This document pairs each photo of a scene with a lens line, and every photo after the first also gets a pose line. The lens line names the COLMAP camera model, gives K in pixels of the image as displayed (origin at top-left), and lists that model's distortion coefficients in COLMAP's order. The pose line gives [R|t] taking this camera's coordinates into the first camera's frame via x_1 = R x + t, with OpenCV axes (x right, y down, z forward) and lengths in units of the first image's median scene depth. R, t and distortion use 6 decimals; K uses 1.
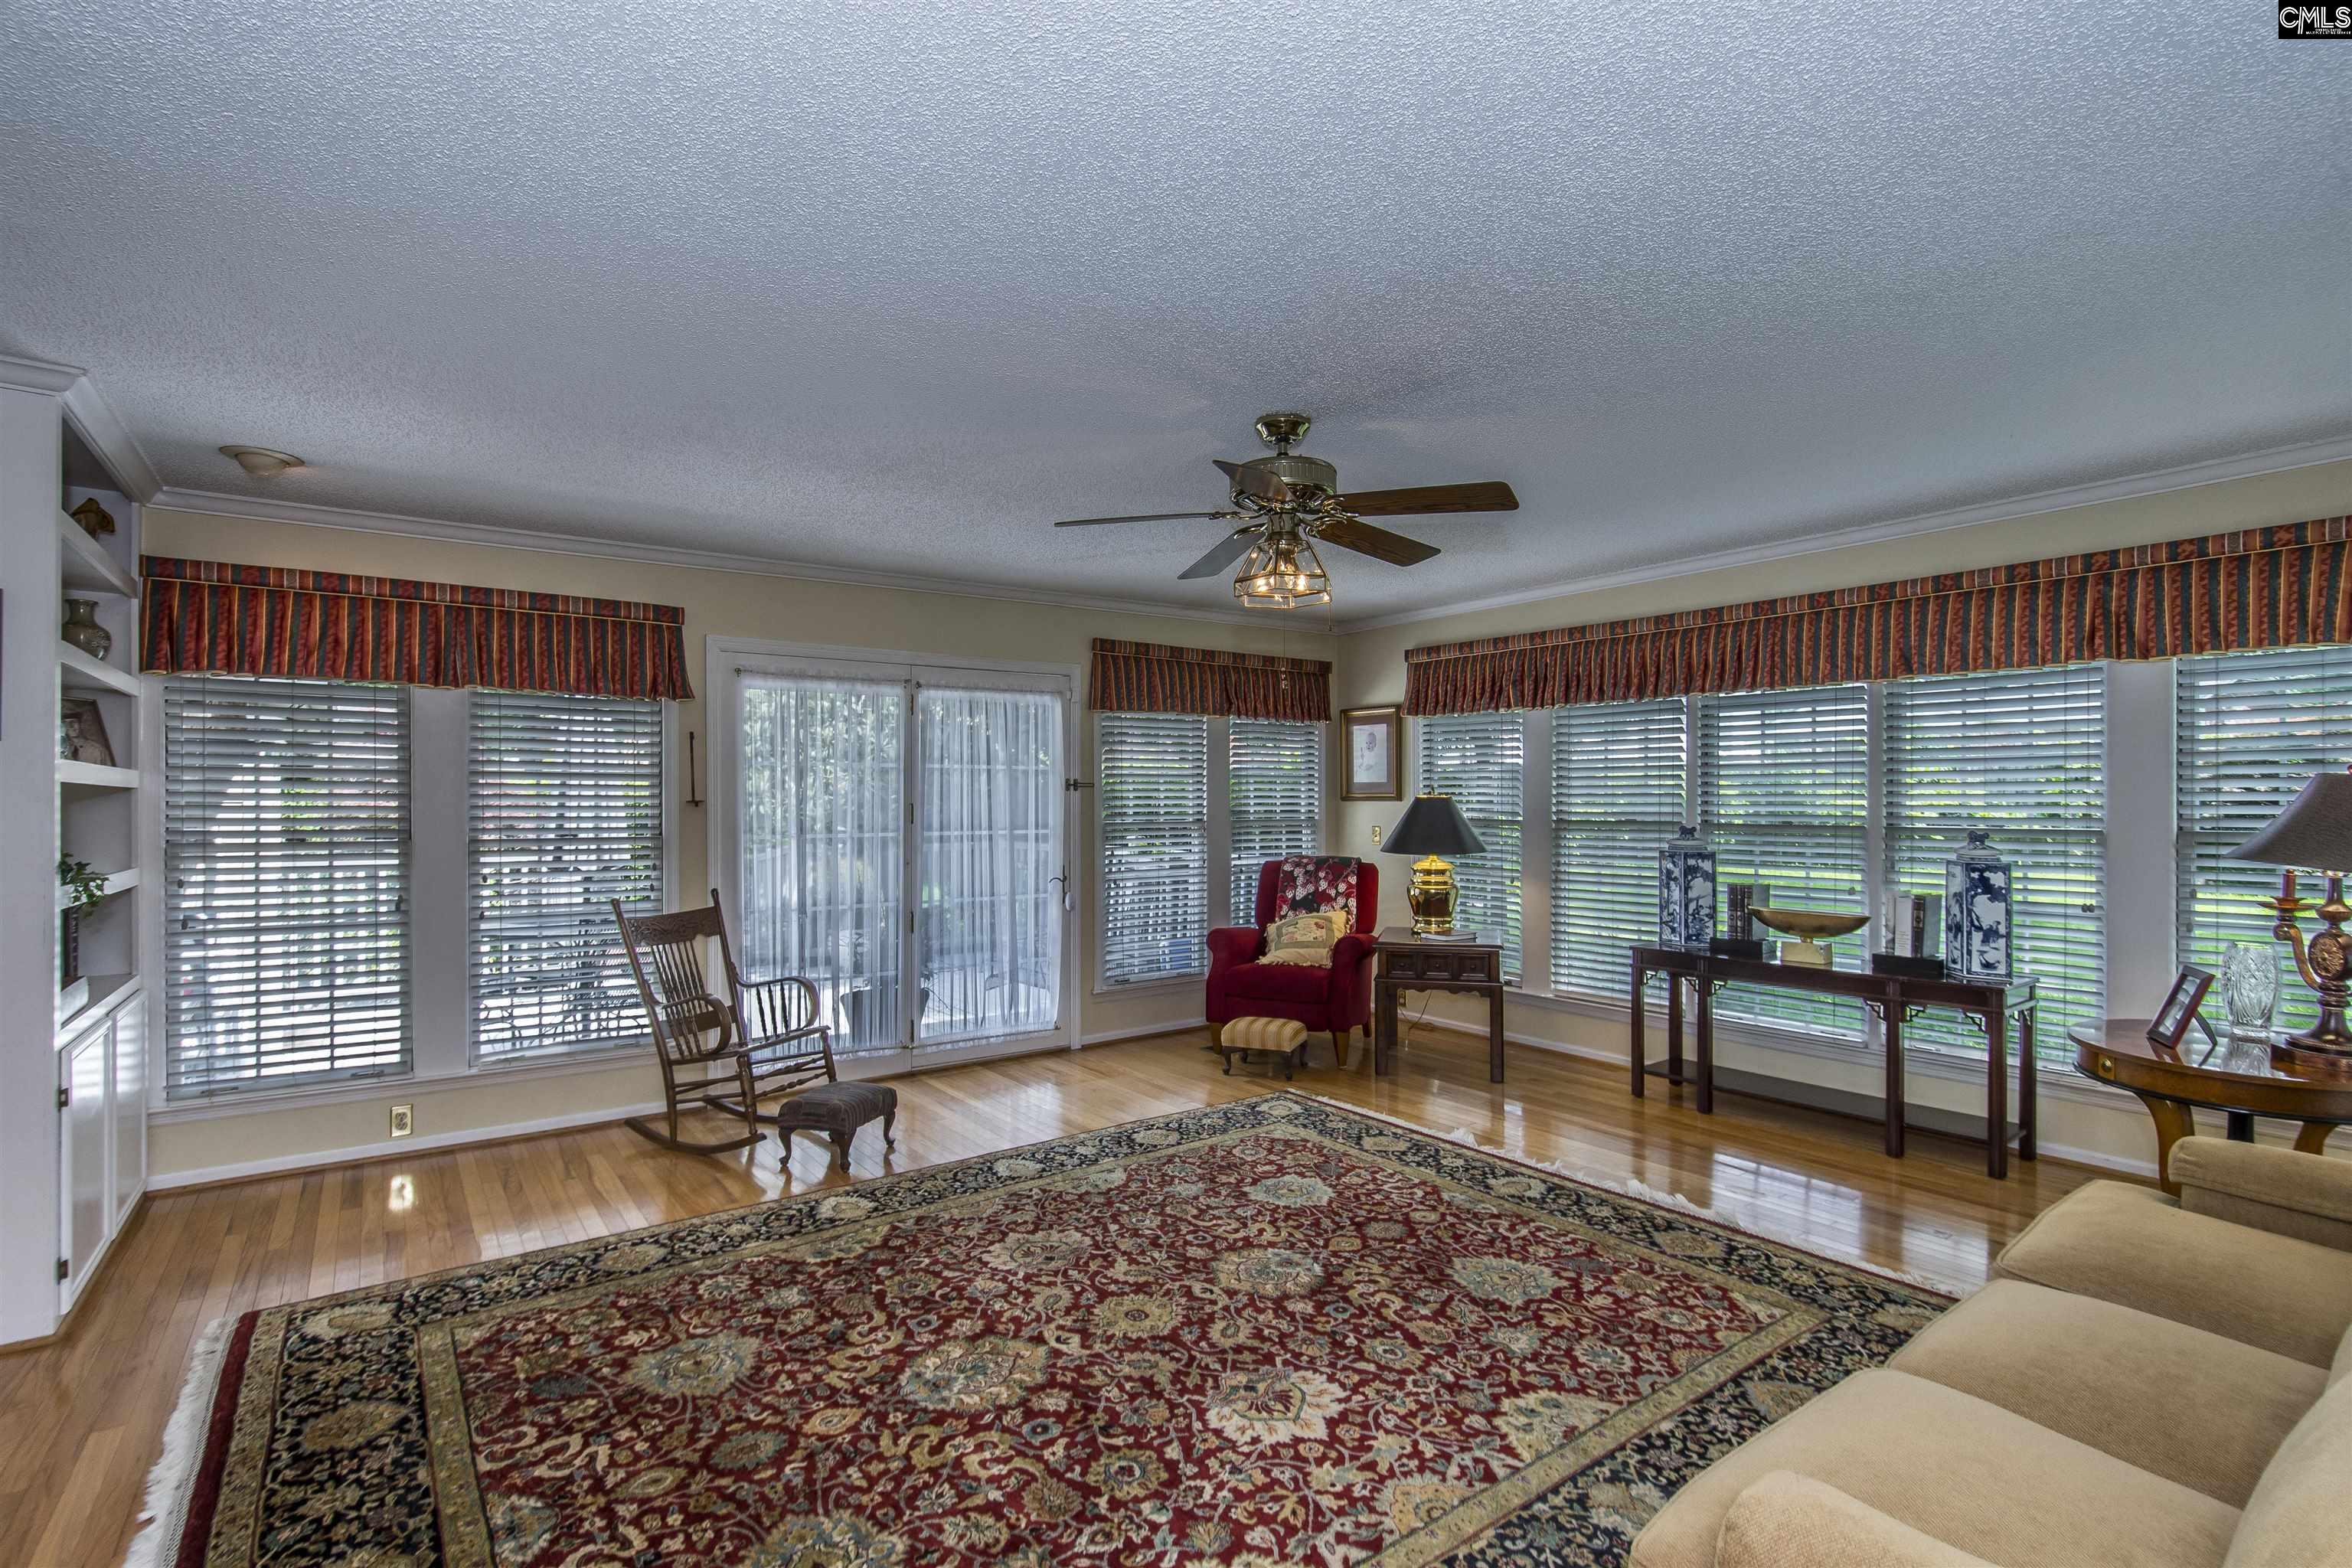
lens RADIAL K [[1096.6, 0, 1149.9], [0, 1096.6, 806.2], [0, 0, 1]] dist [0.002968, -0.005632]
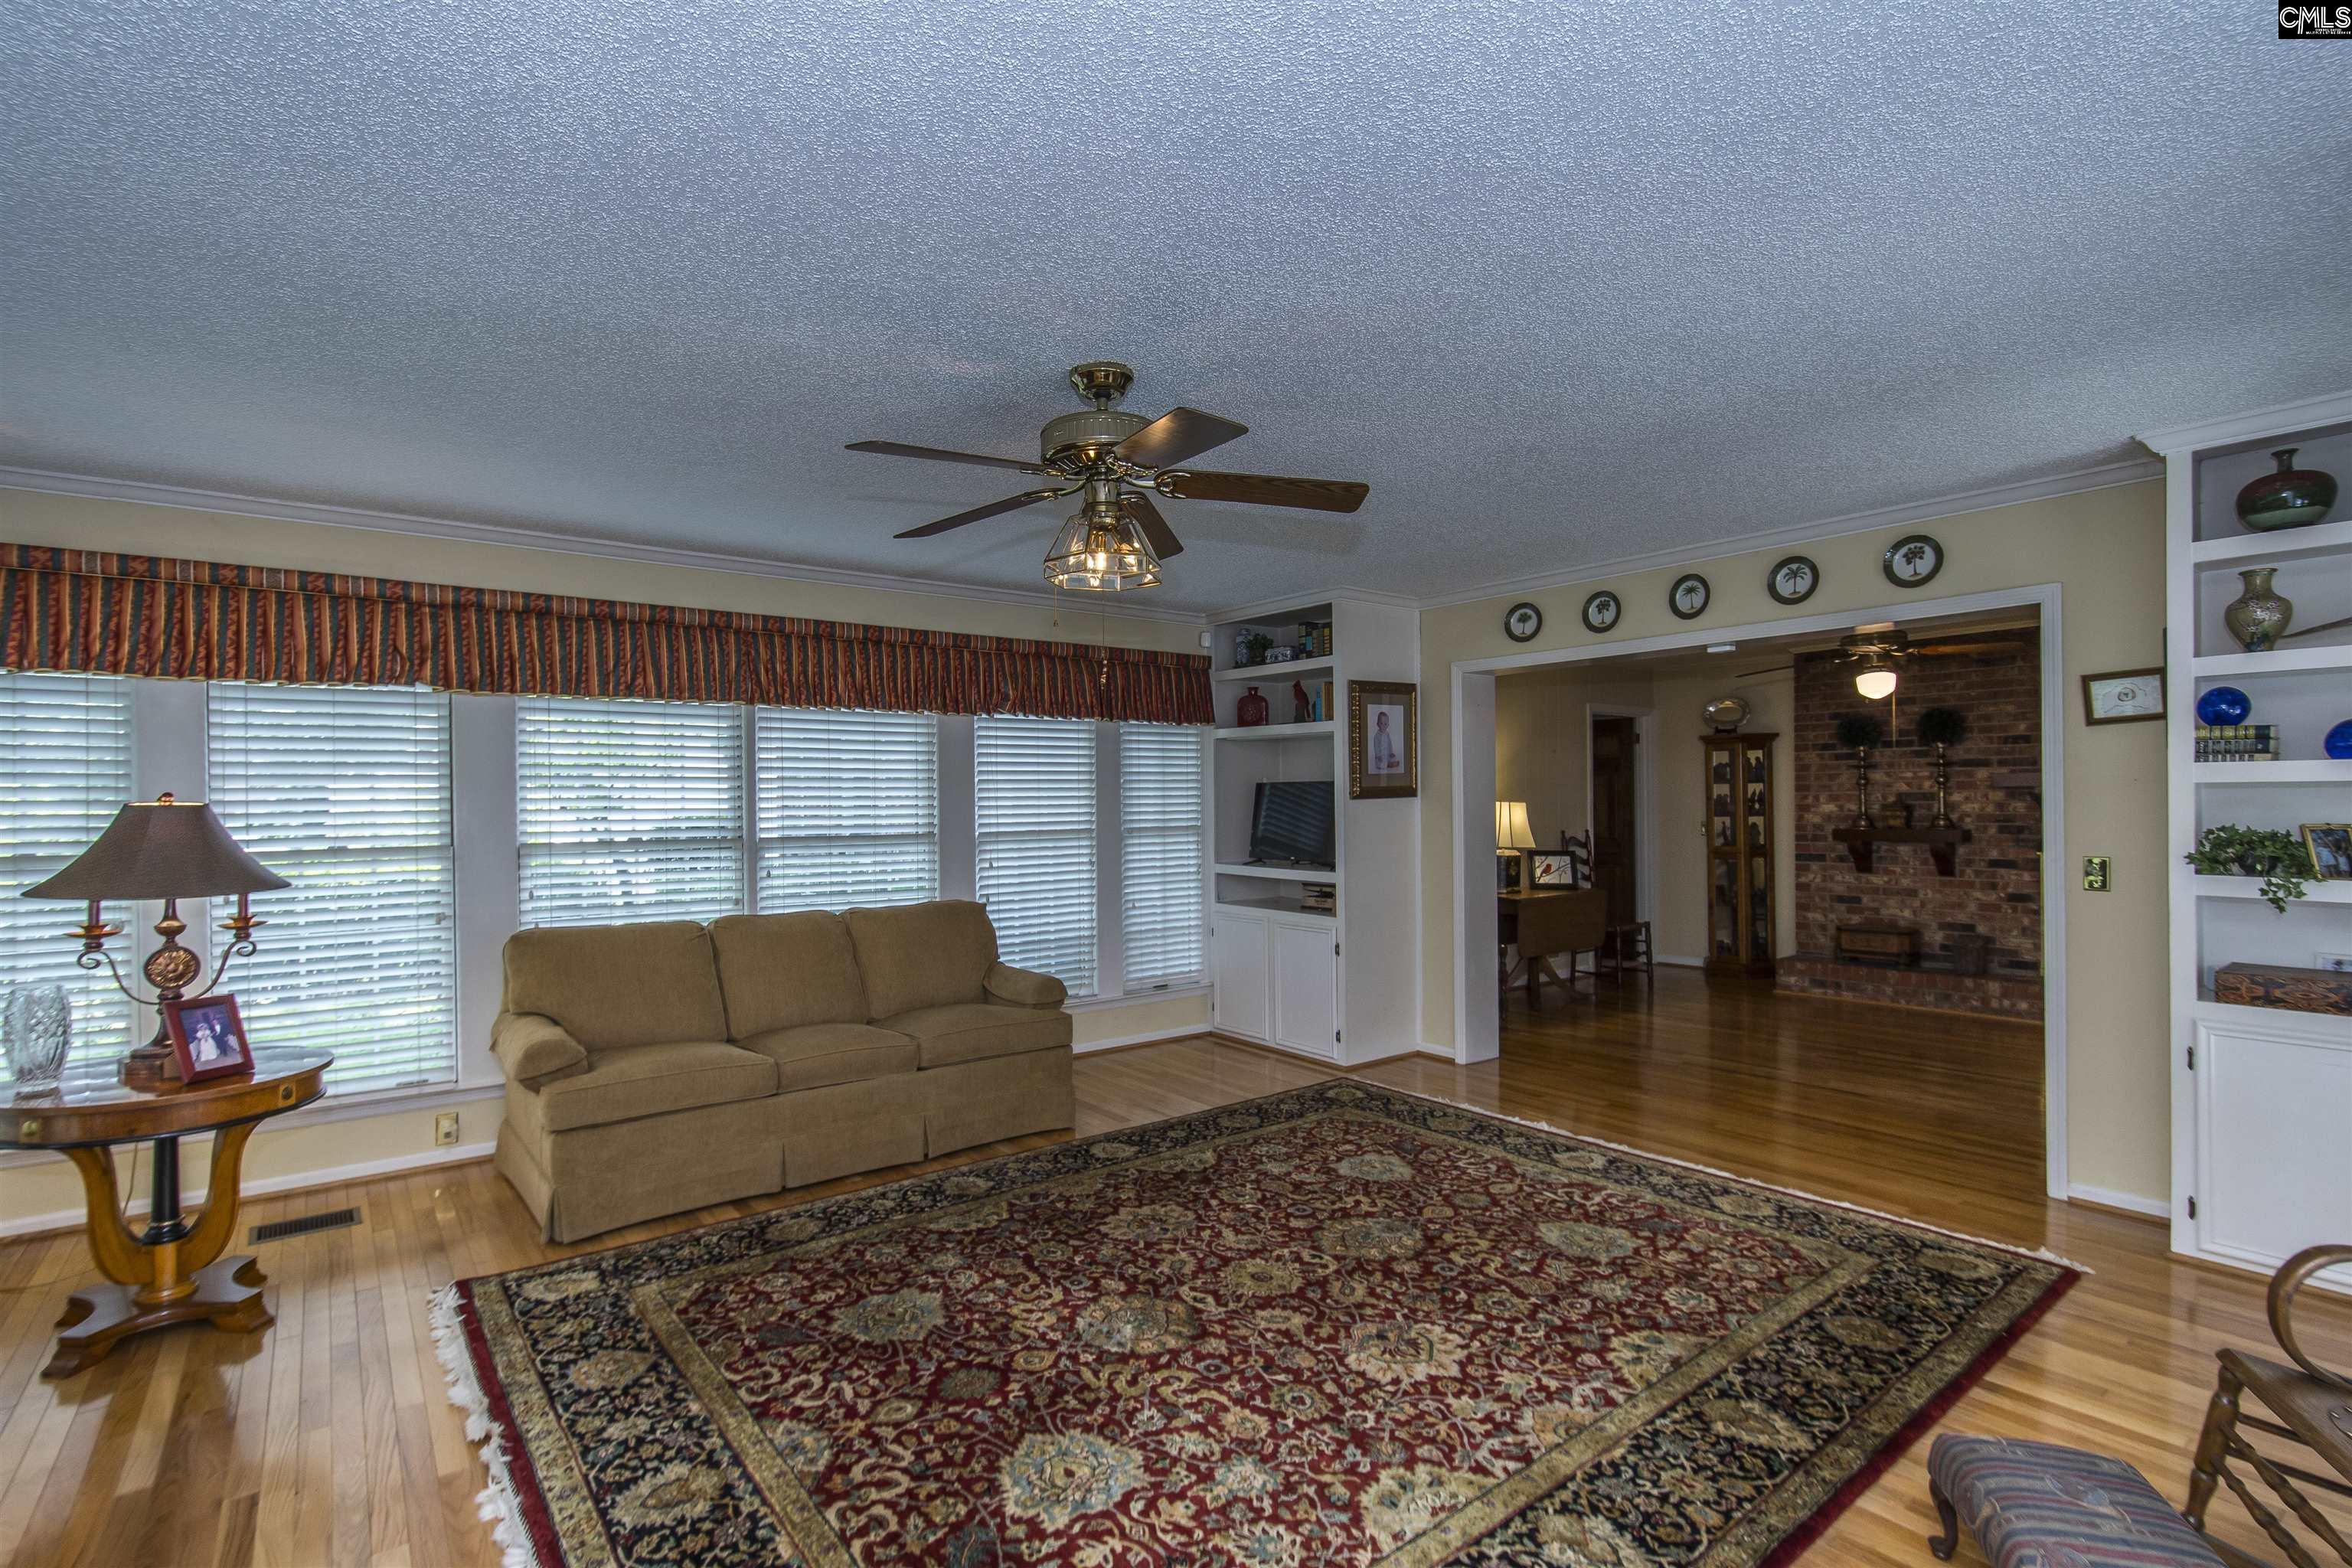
lens RADIAL K [[1096.6, 0, 1148.7], [0, 1096.6, 802.7], [0, 0, 1]] dist [0.002968, -0.005632]
pose [[-0.999396, 0.012741, -0.032329, 0.097416], [0.012592, 0.999909, 0.004811, -0.015650], [0.032388, 0.004401, -0.999466, 1.551663]]
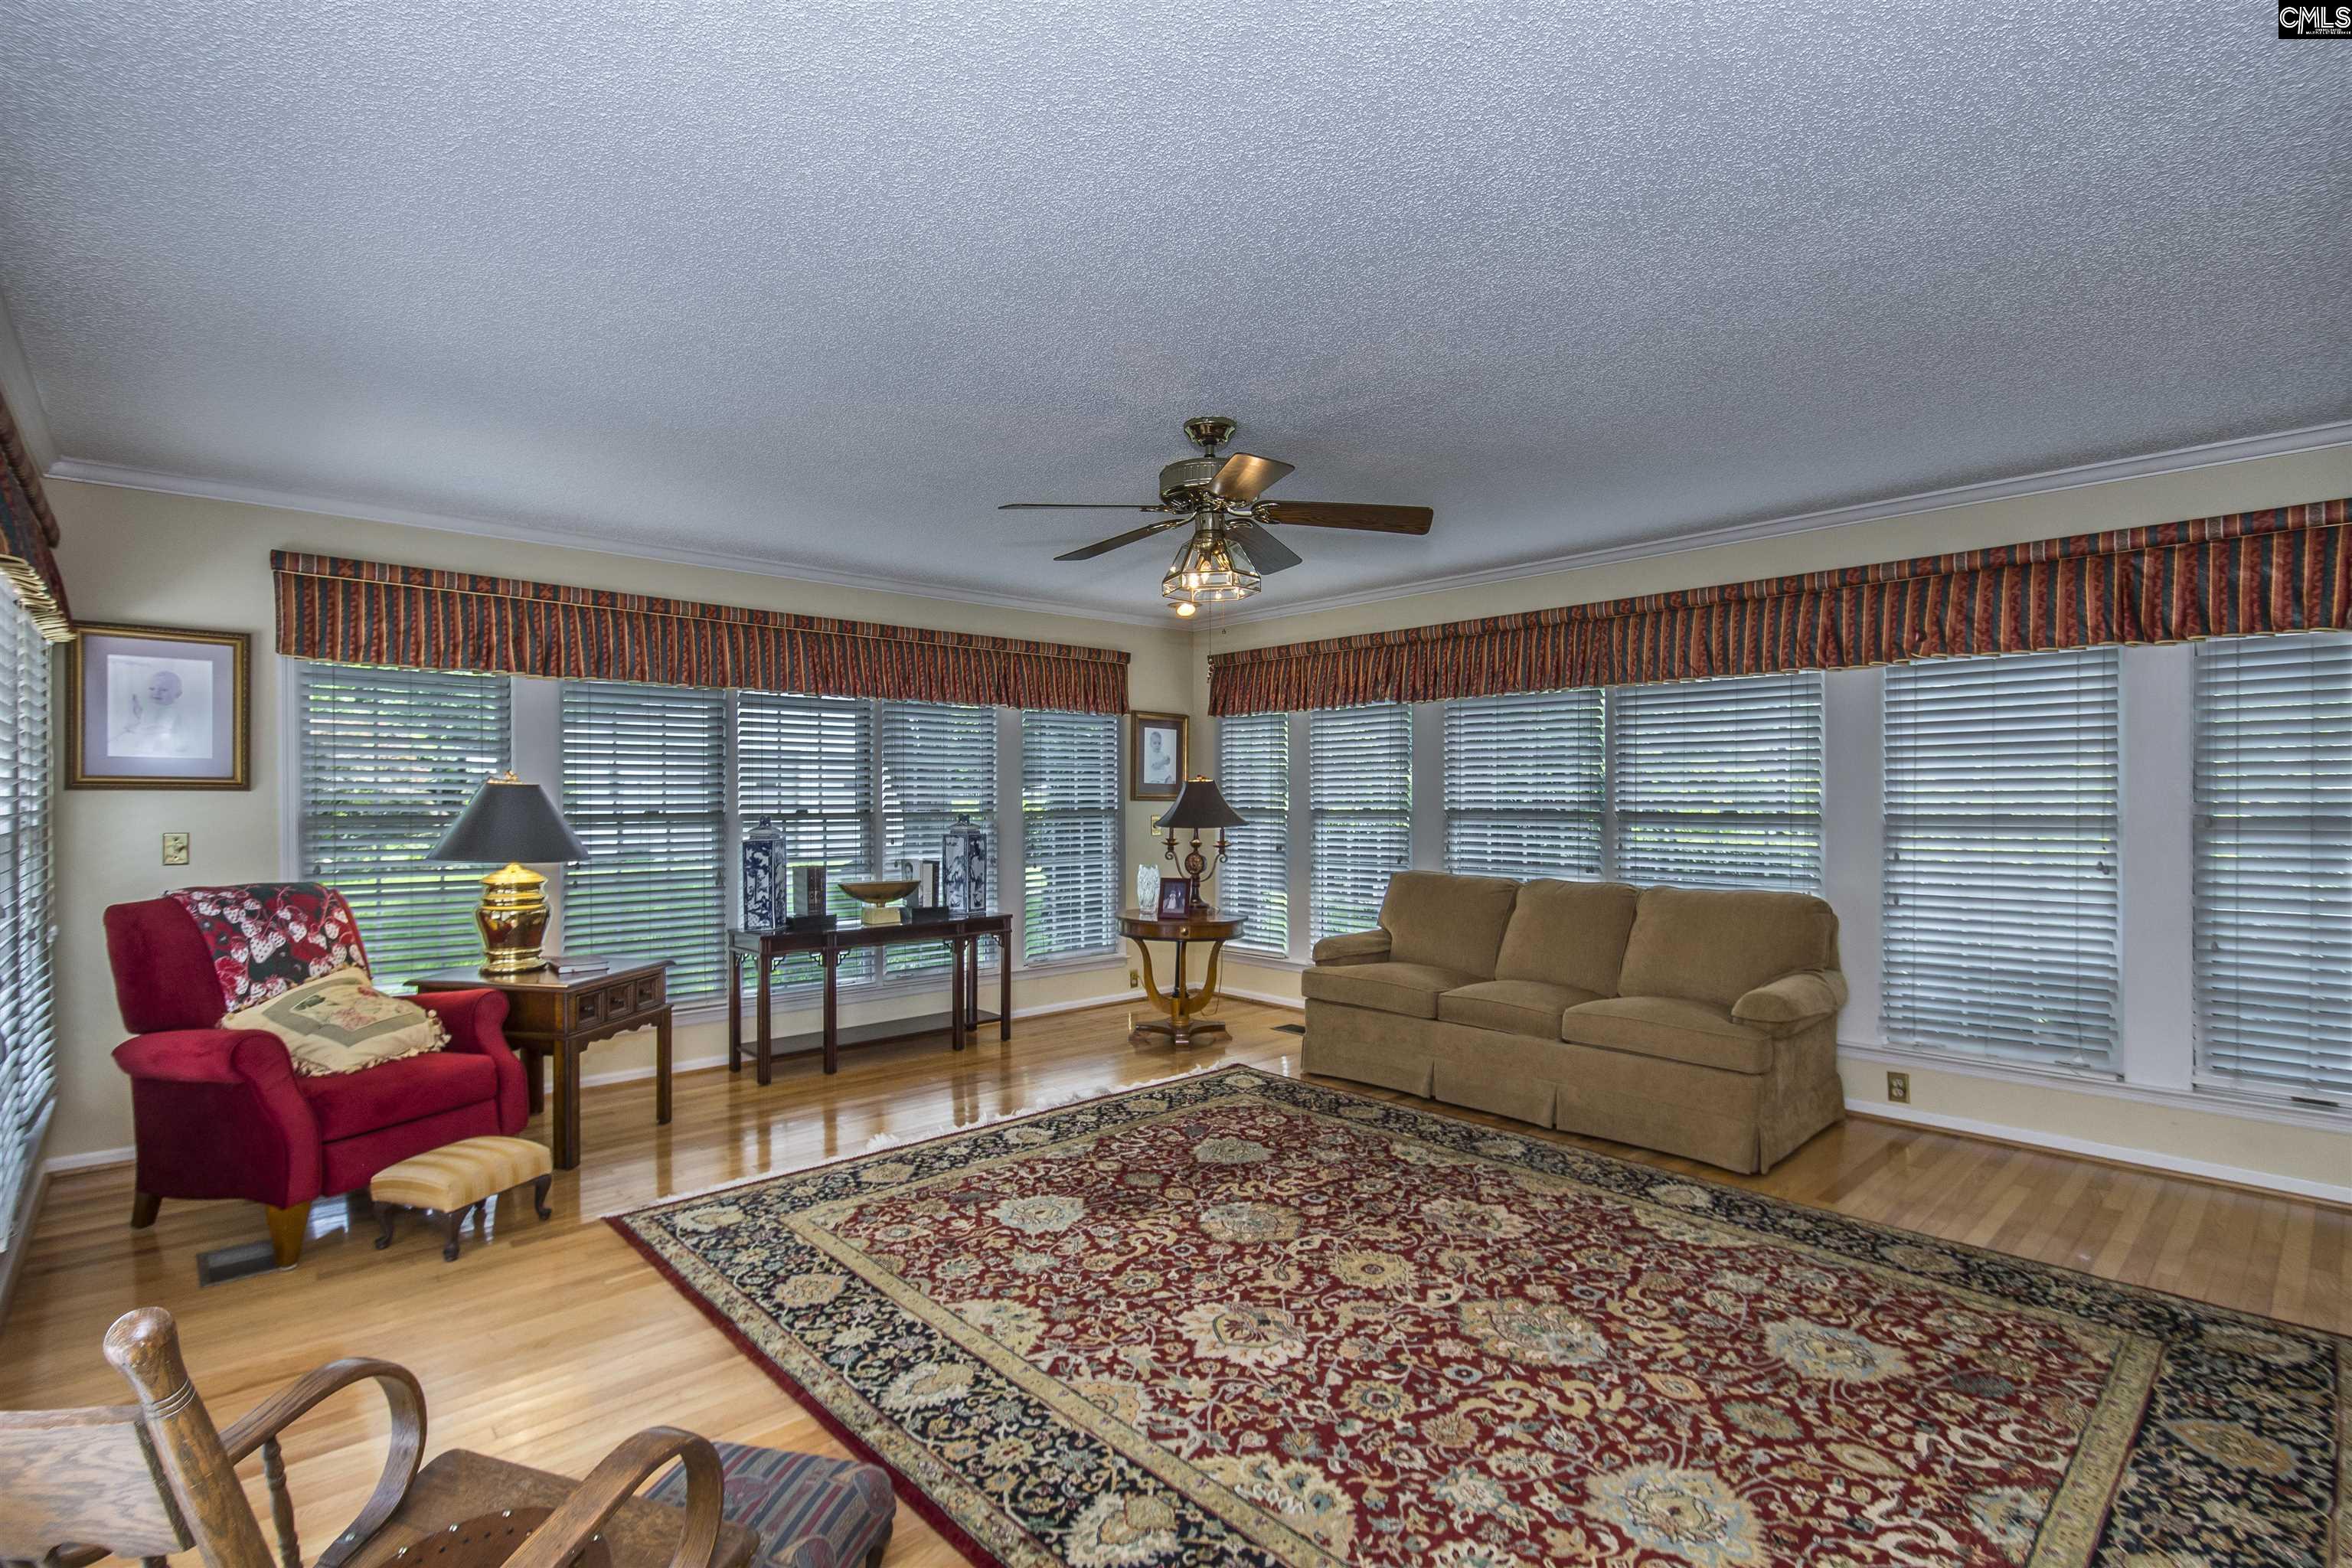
lens RADIAL K [[1096.6, 0, 1147.3], [0, 1096.6, 805.8], [0, 0, 1]] dist [0.002968, -0.005632]
pose [[-0.114076, -0.004948, 0.993460, -0.766569], [0.006656, 0.999961, 0.005745, 0.006624], [-0.993450, 0.007267, -0.114038, 0.985425]]
